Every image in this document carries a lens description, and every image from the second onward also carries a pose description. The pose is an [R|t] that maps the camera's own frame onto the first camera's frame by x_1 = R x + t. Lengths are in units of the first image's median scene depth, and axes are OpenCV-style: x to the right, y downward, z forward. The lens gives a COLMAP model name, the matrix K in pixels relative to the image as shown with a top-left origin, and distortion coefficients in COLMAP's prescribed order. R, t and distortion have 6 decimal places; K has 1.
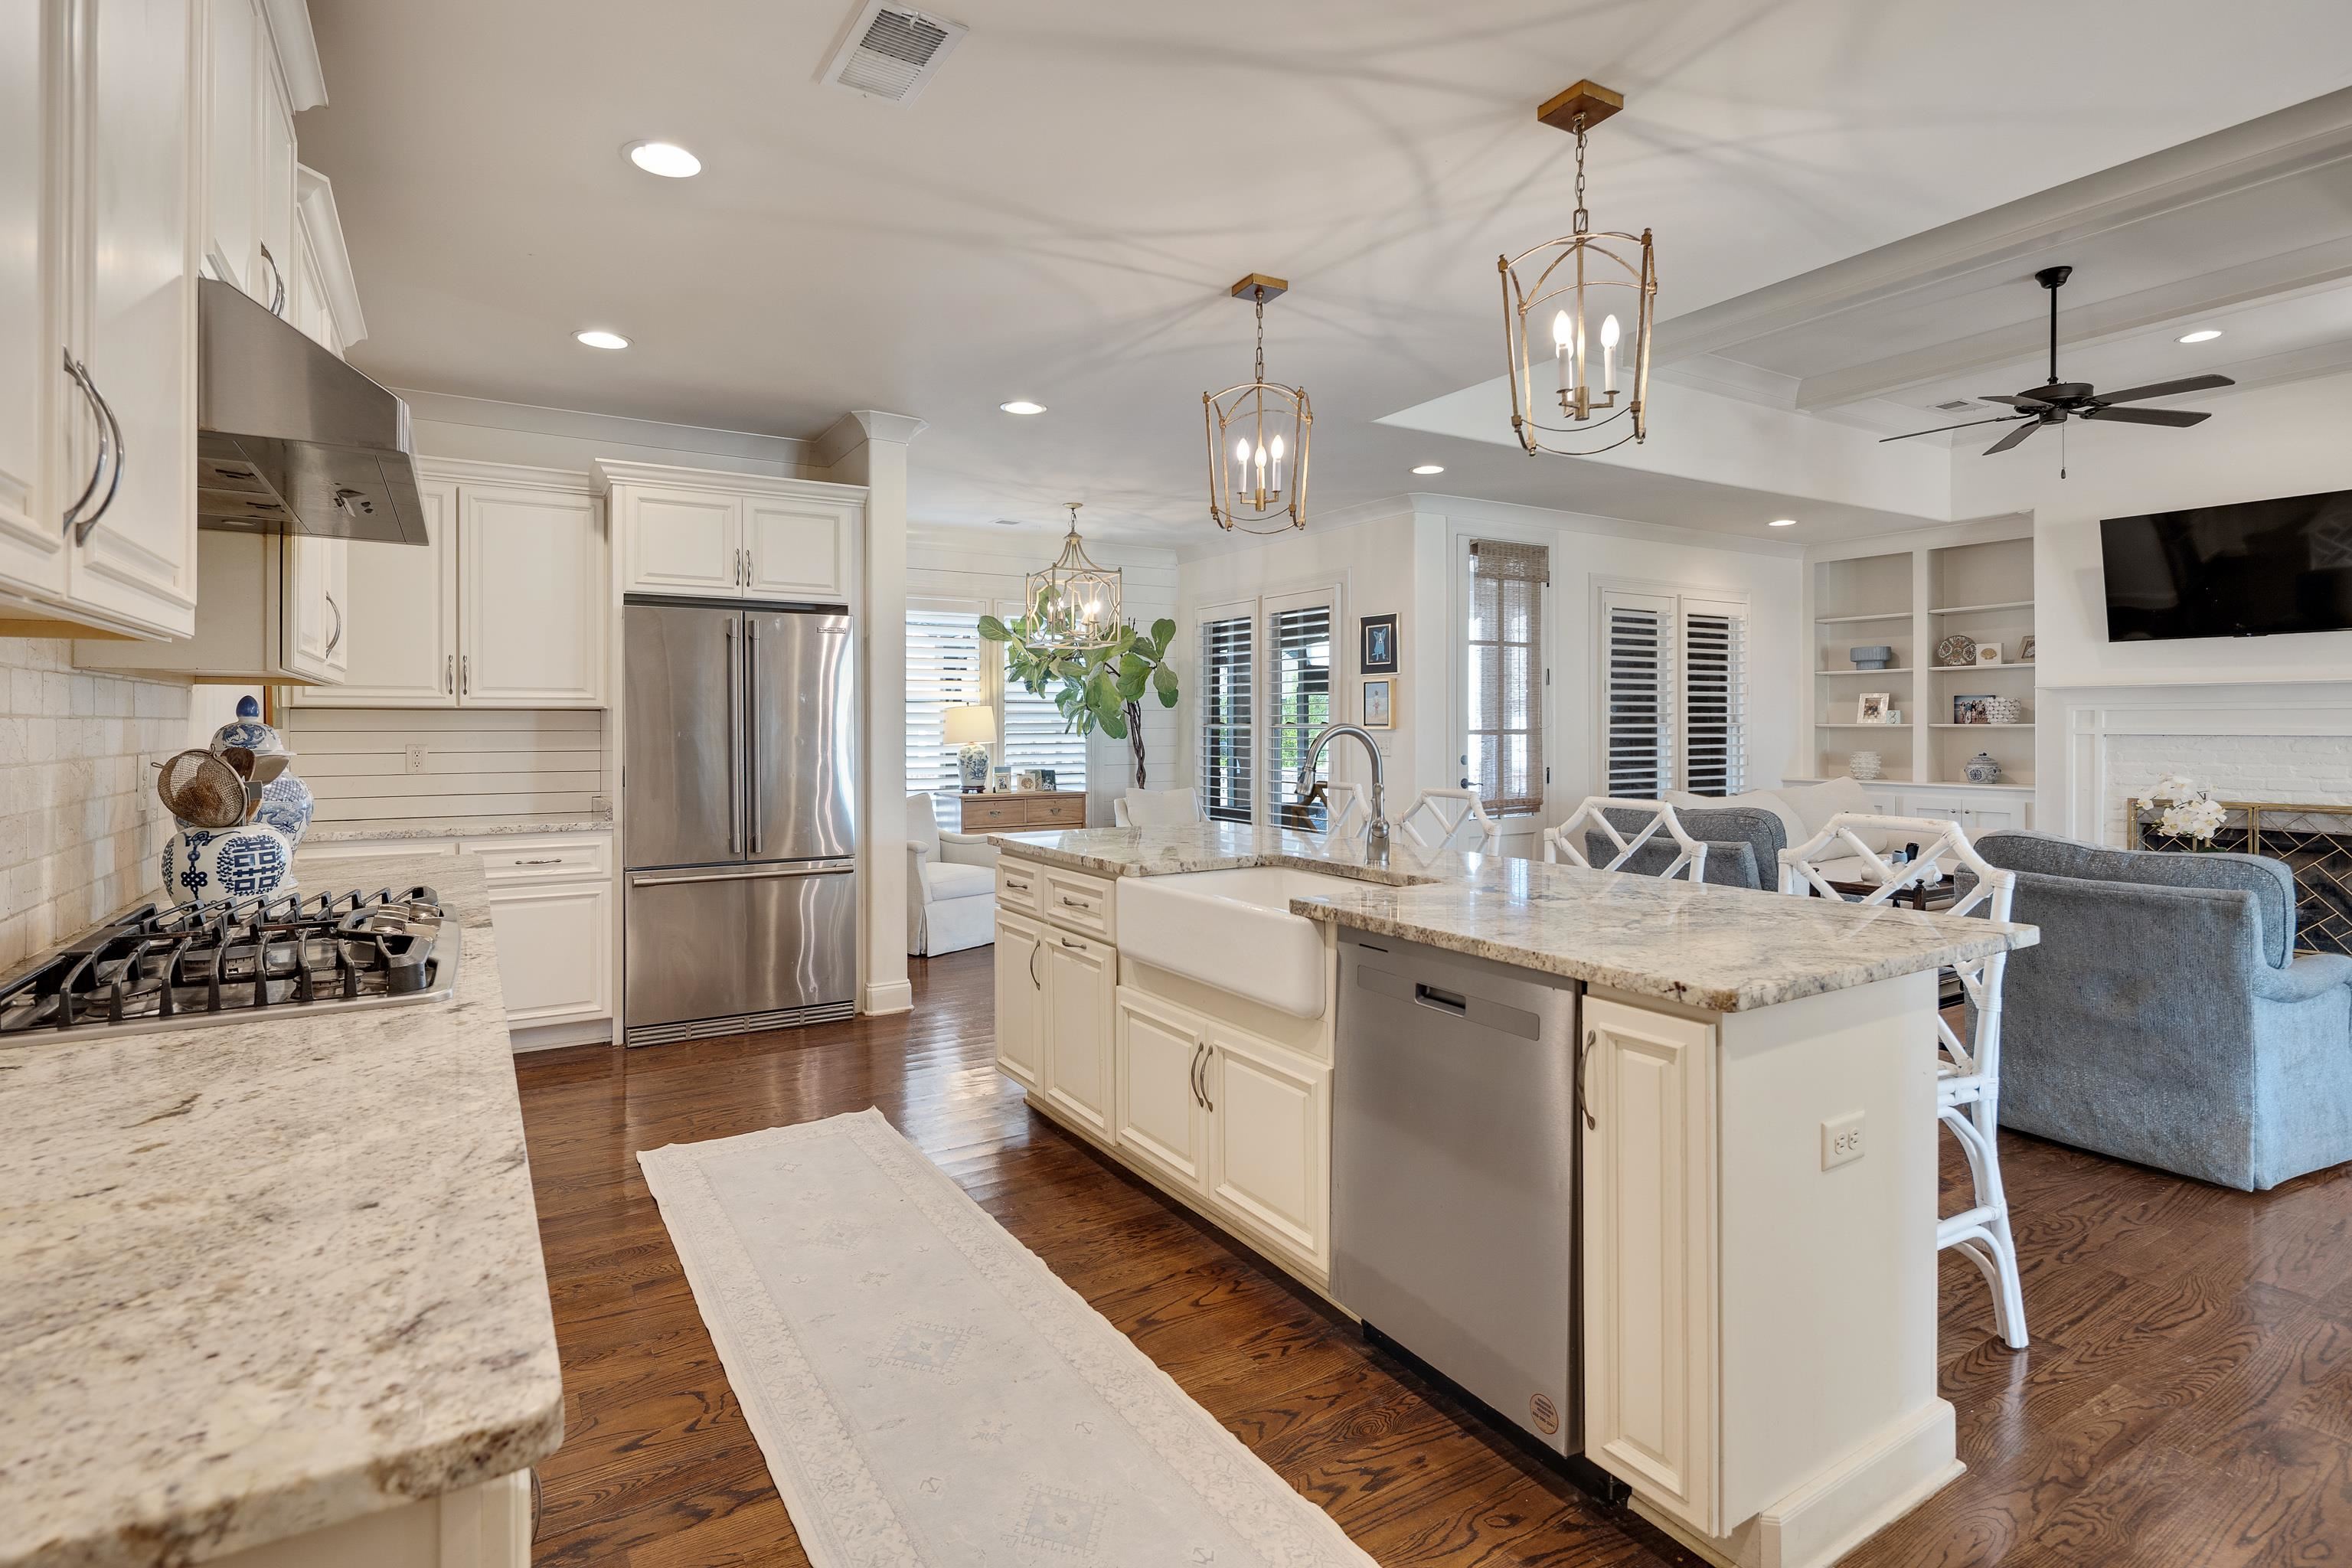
lens RADIAL K [[1143.5, 0, 1155.5], [0, 1143.5, 722.2], [0, 0, 1]] dist [0.001565, -0.003430]
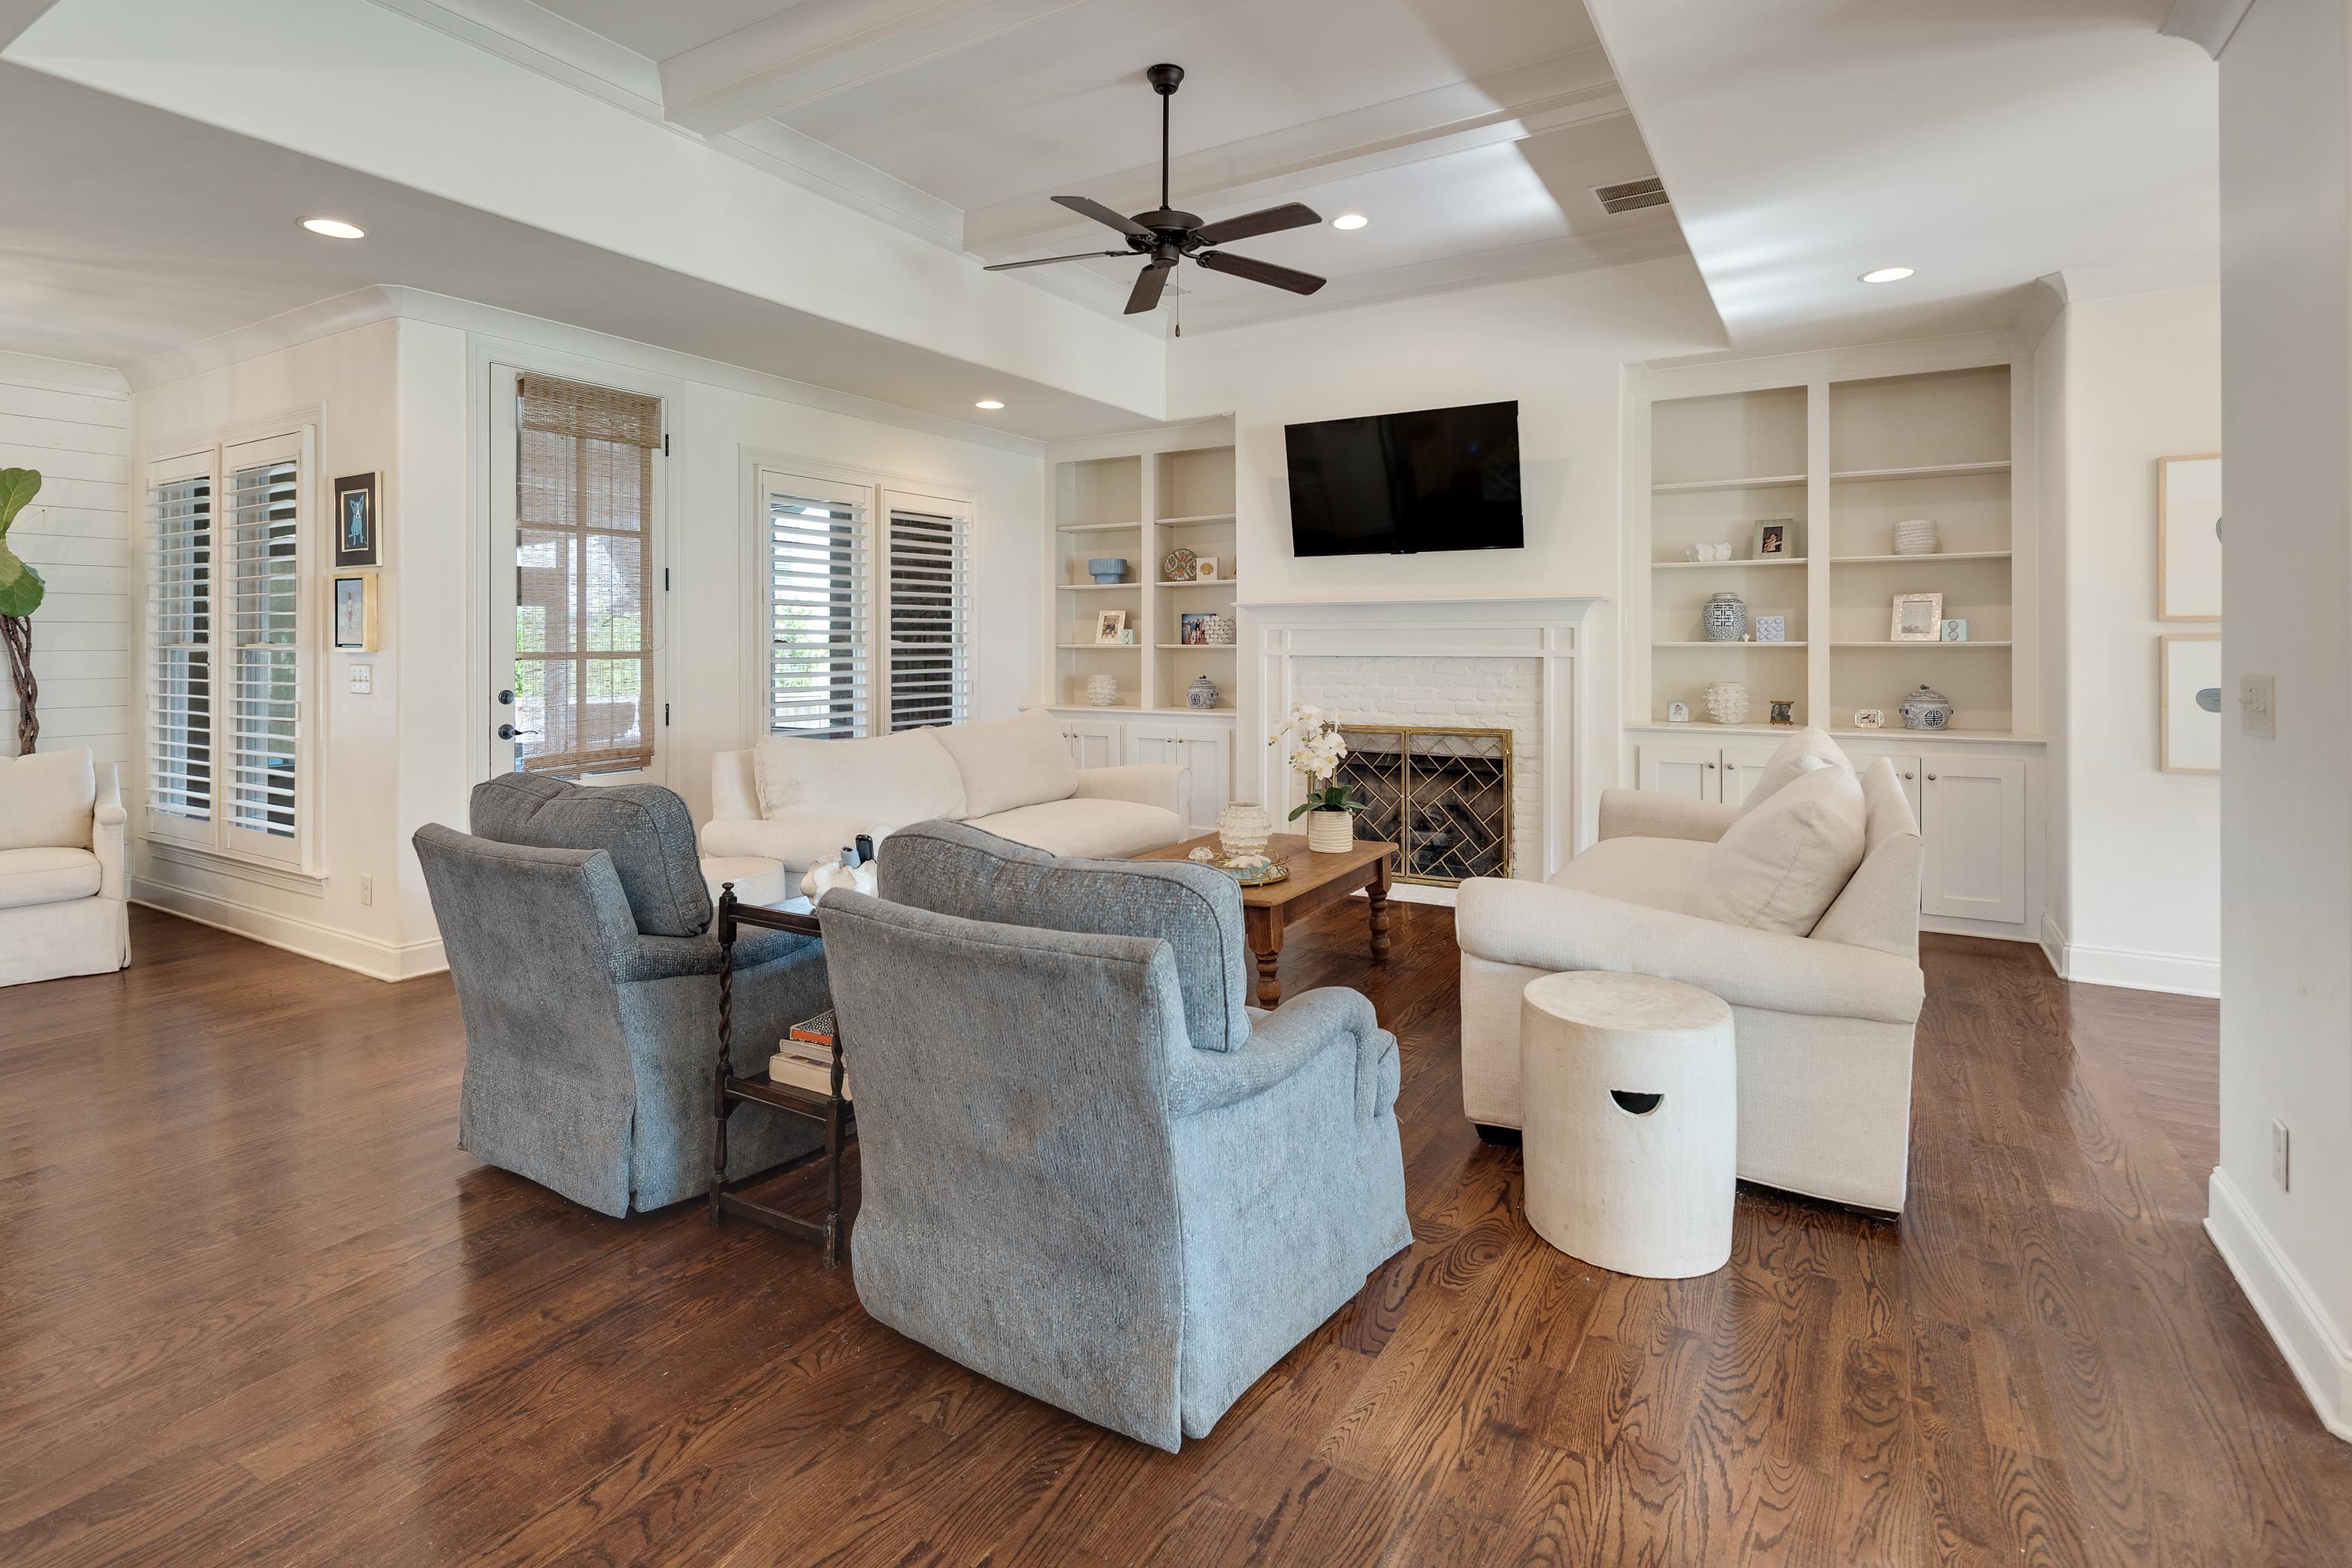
lens RADIAL K [[1143.5, 0, 1179.6], [0, 1143.5, 635.5], [0, 0, 1]] dist [0.001565, -0.003430]
pose [[0.882121, 0.003796, 0.471008, 0.295005], [-0.000950, 0.999980, -0.006280, 0.000252], [-0.471022, 0.005092, 0.882107, 0.208400]]
